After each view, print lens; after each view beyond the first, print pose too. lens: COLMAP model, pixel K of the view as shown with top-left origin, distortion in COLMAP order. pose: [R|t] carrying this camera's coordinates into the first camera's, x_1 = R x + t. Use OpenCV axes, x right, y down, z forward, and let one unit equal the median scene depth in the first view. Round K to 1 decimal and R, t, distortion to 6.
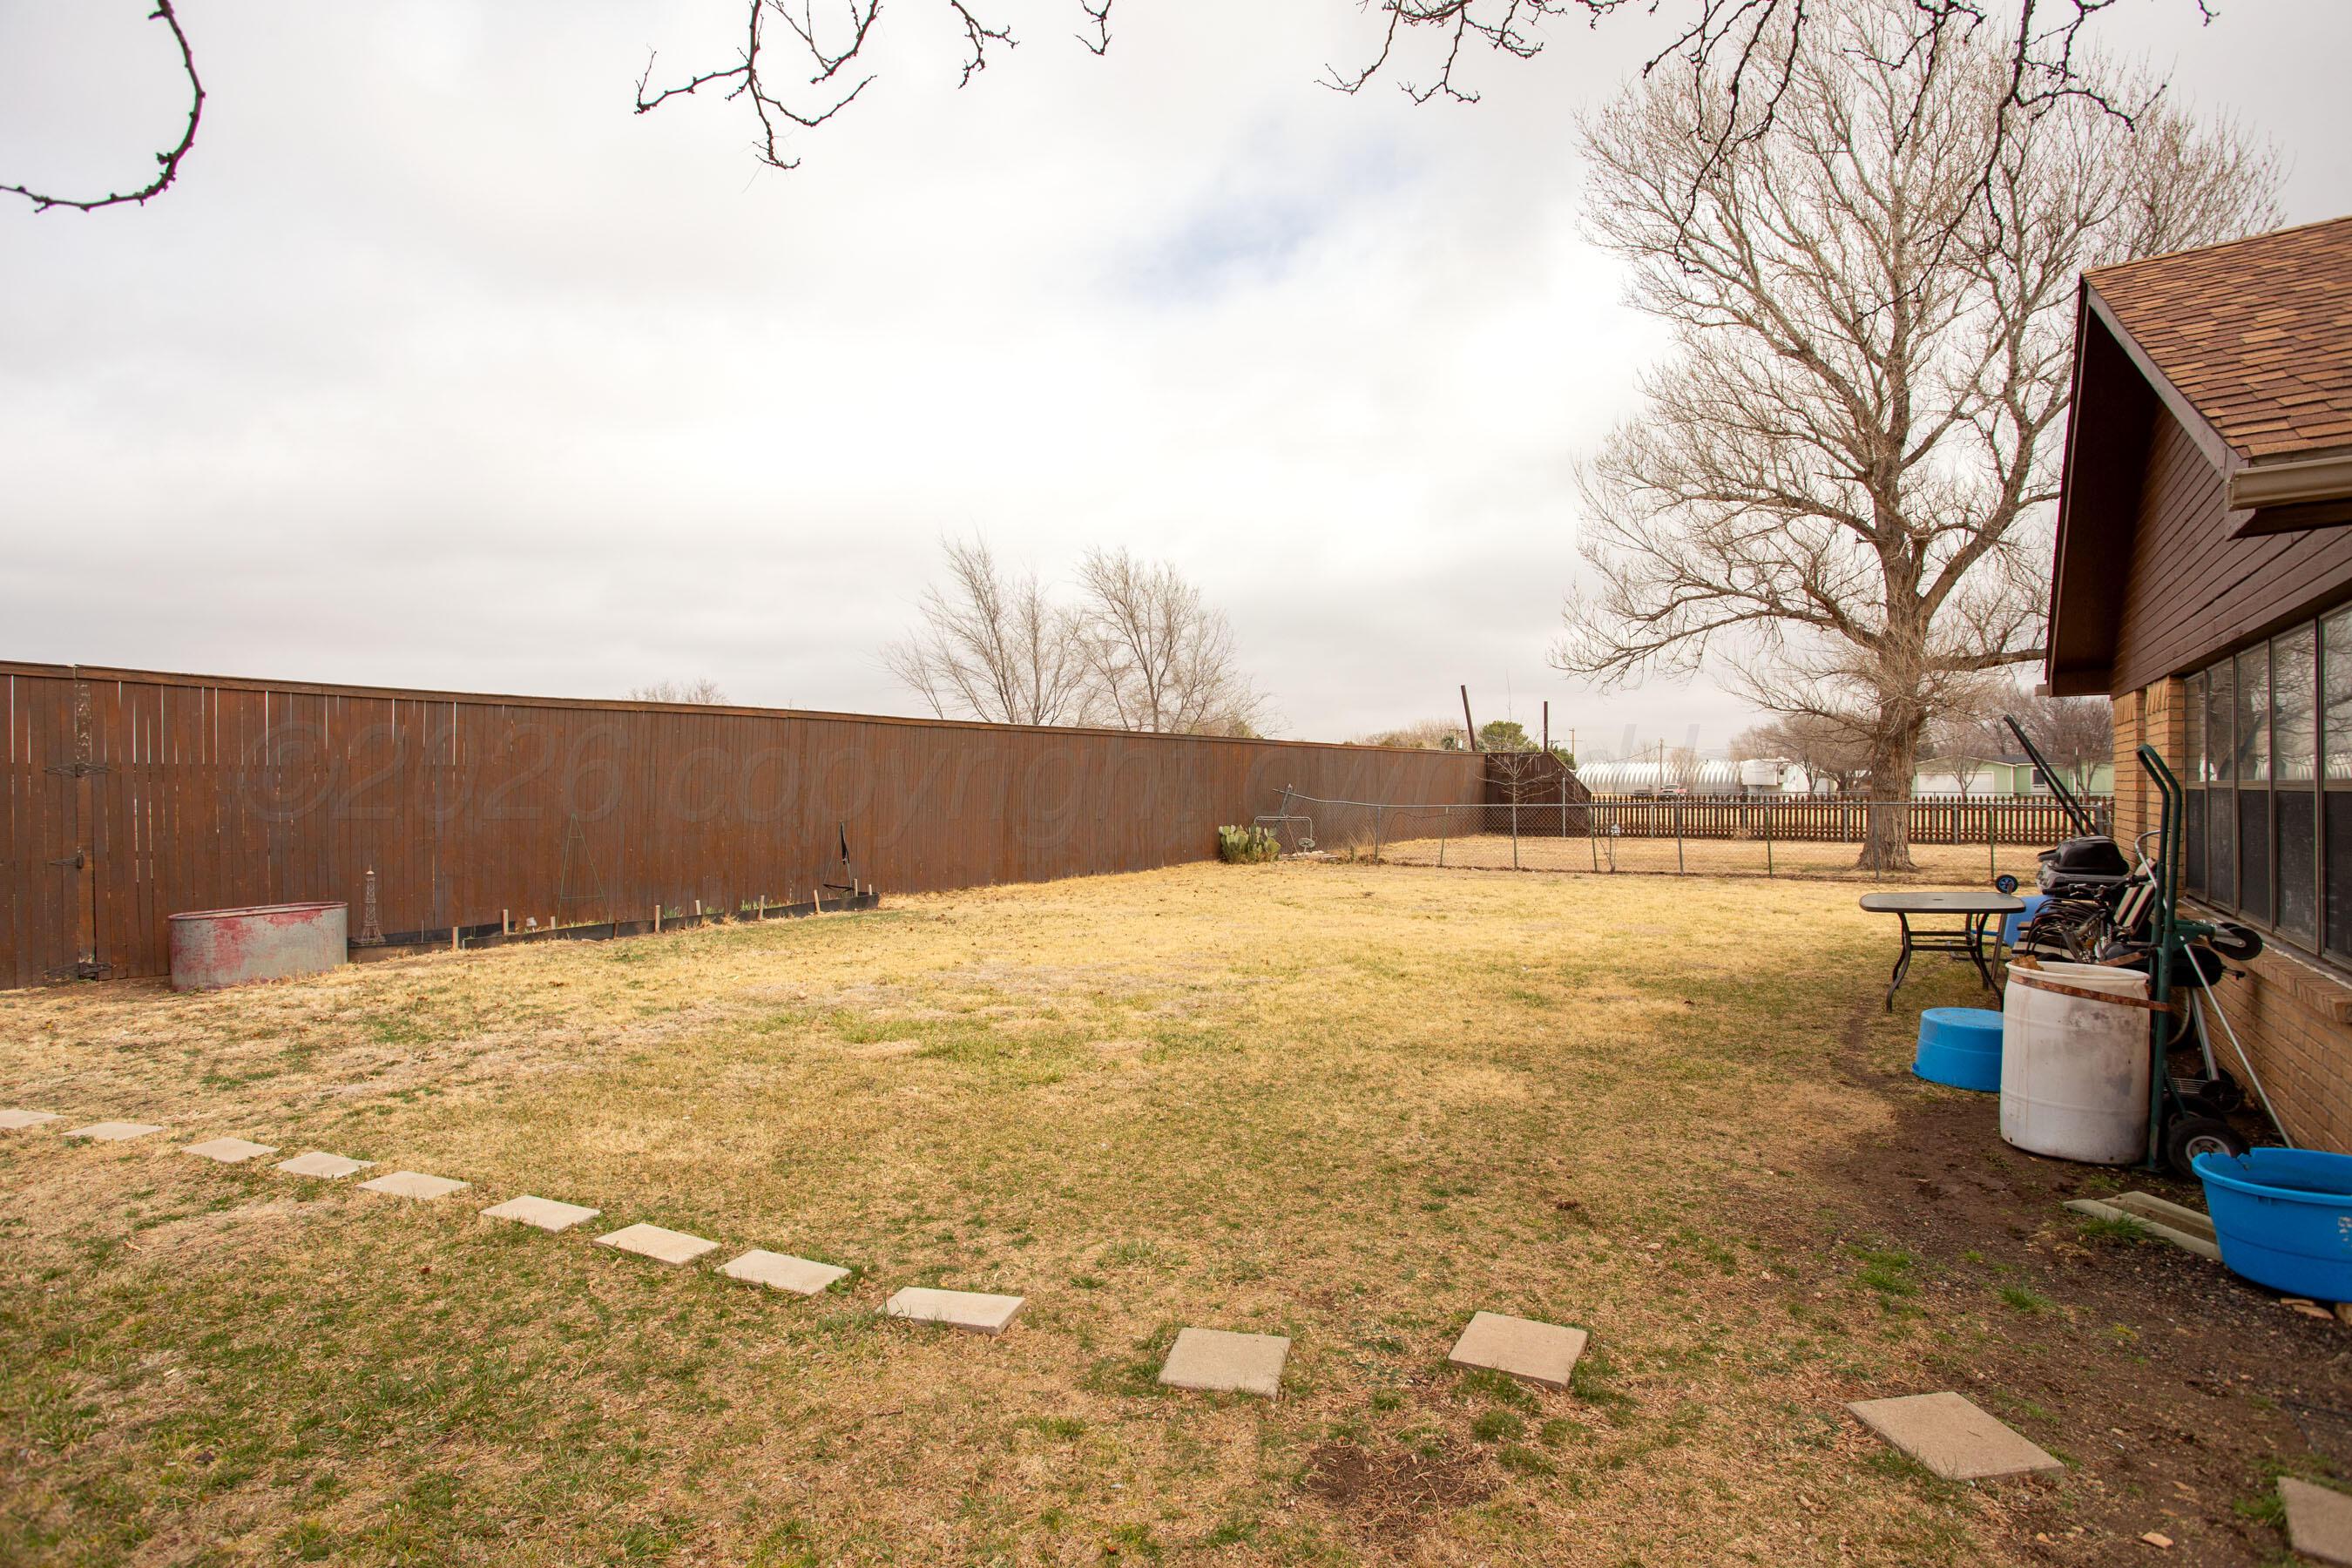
lens RADIAL K [[1197.8, 0, 1176.0], [0, 1197.8, 784.0], [0, 0, 1]] dist [-0.031898, 0.030015]
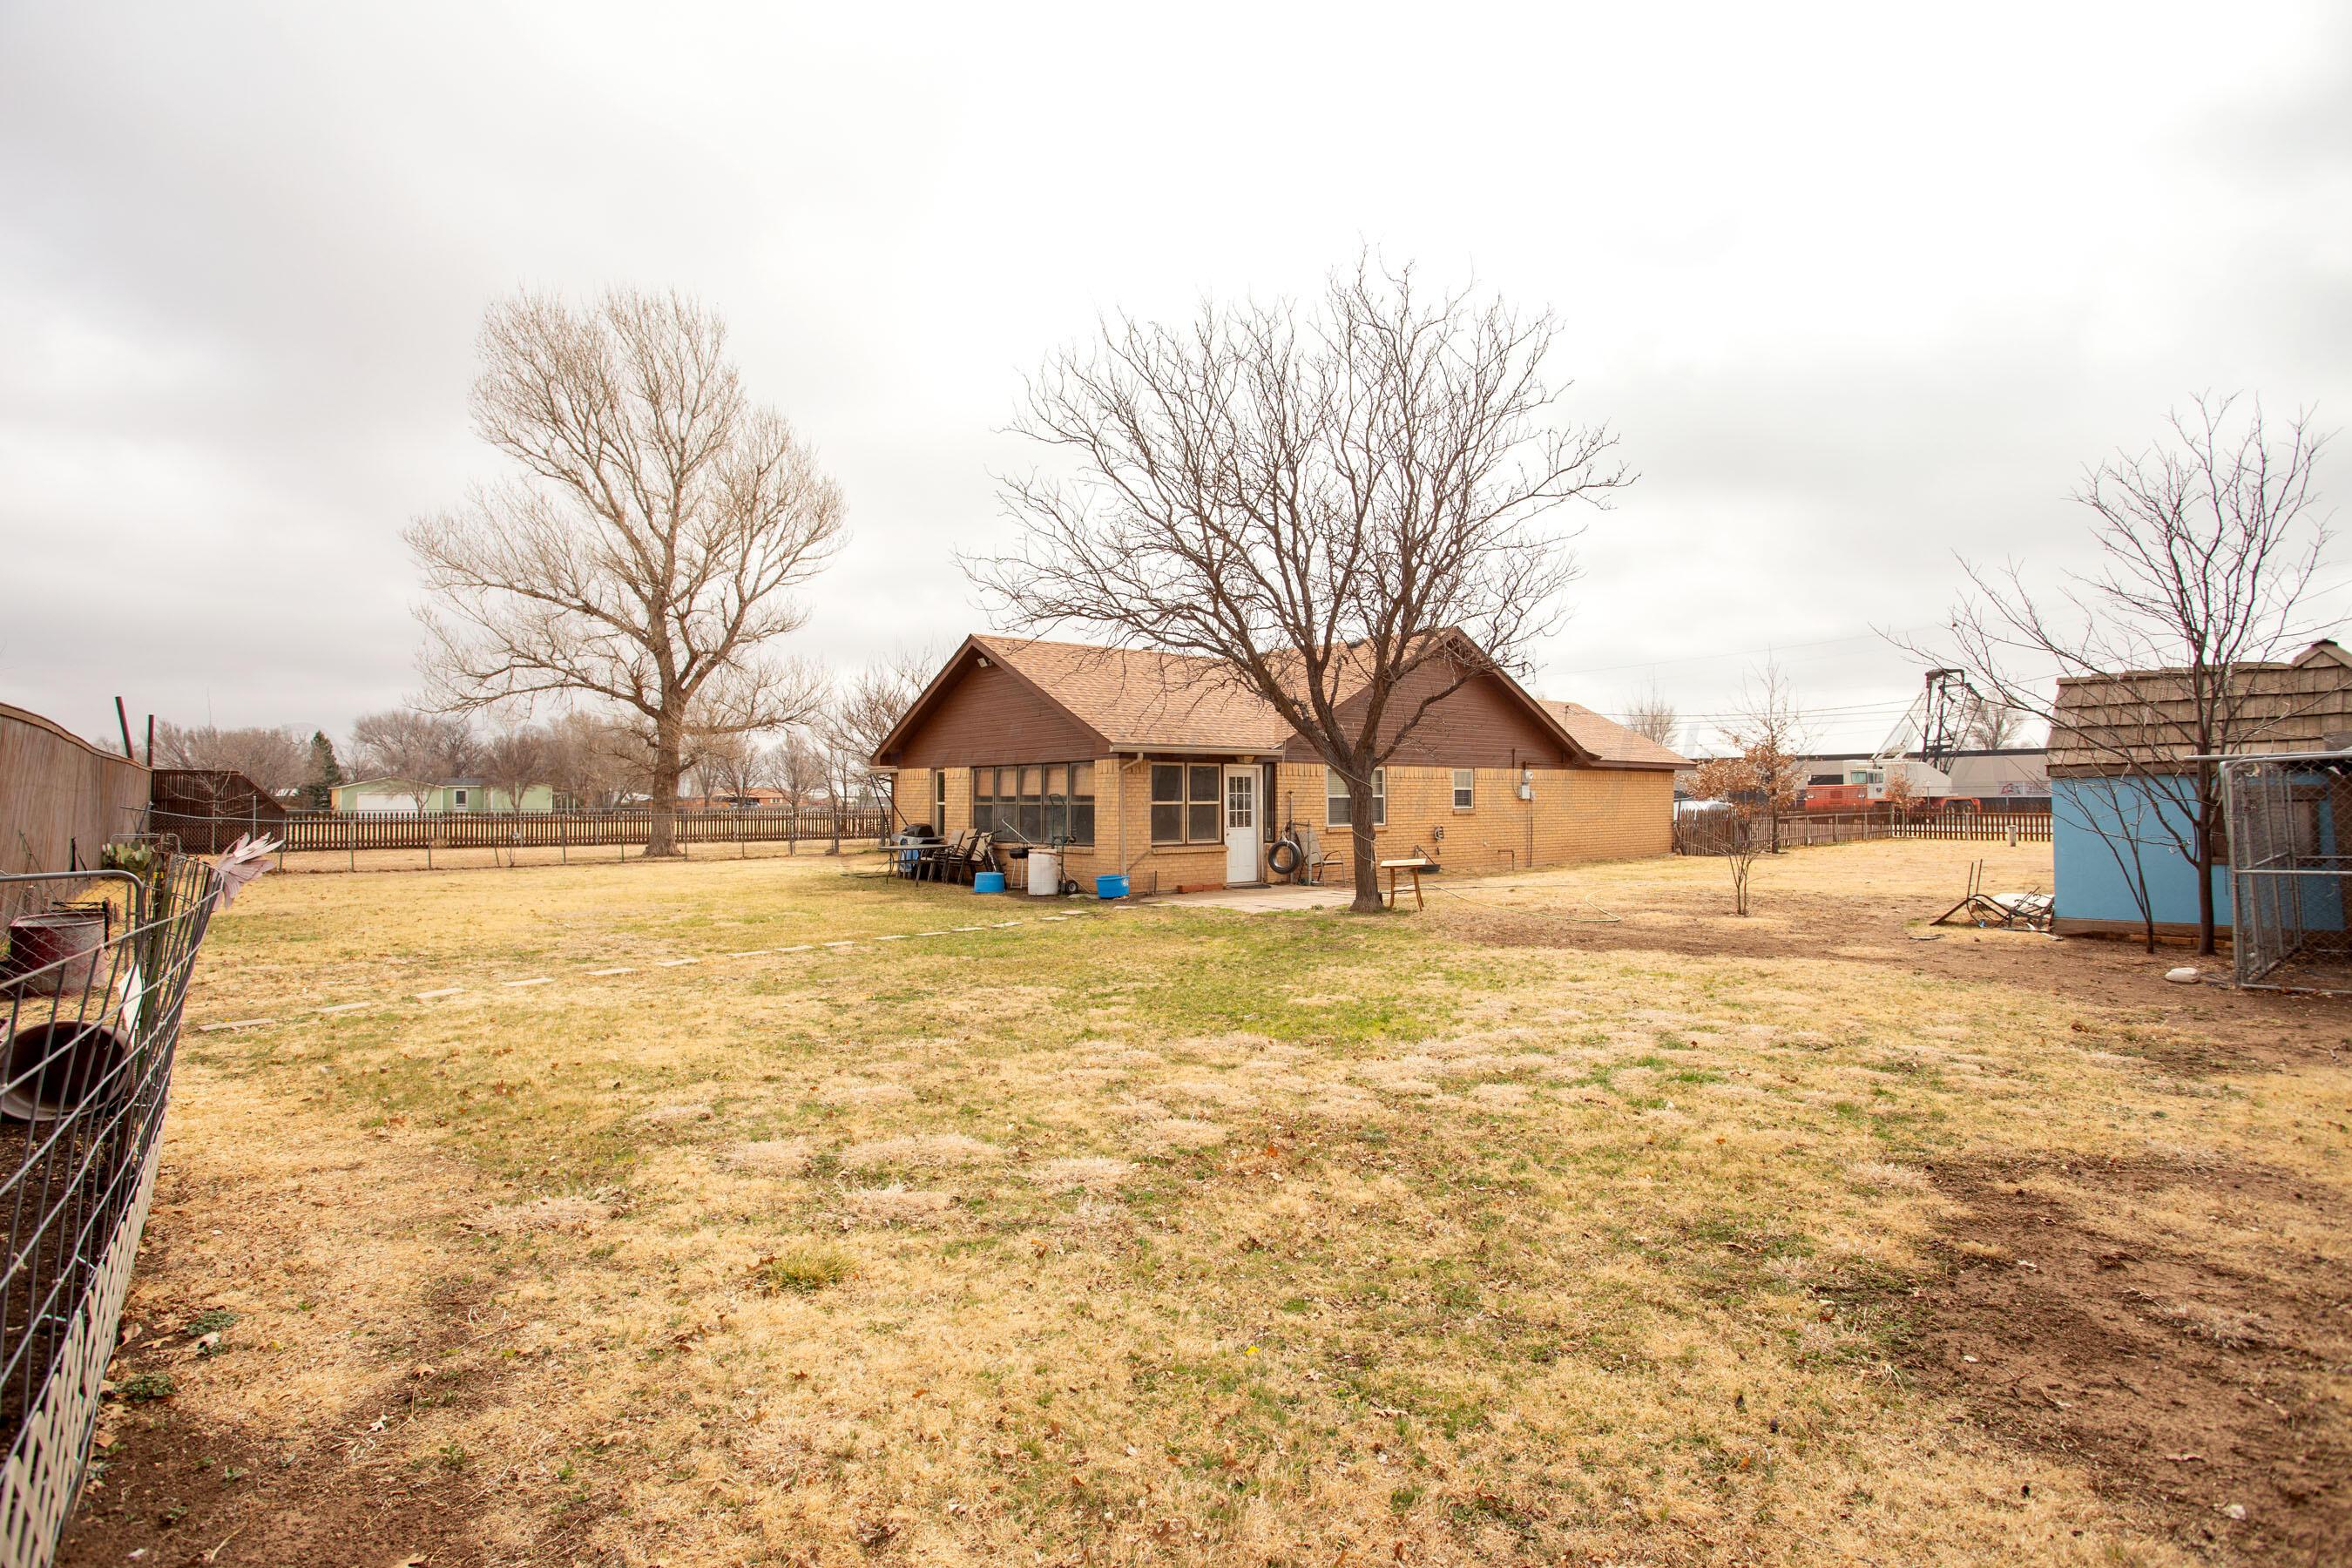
lens RADIAL K [[1197.8, 0, 1176.0], [0, 1197.8, 784.0], [0, 0, 1]] dist [-0.031898, 0.030015]
pose [[0.279471, 0.013680, 0.960057, -0.724101], [0.000893, 0.999894, -0.014508, -0.002615], [-0.960154, 0.004912, 0.279429, -0.100454]]
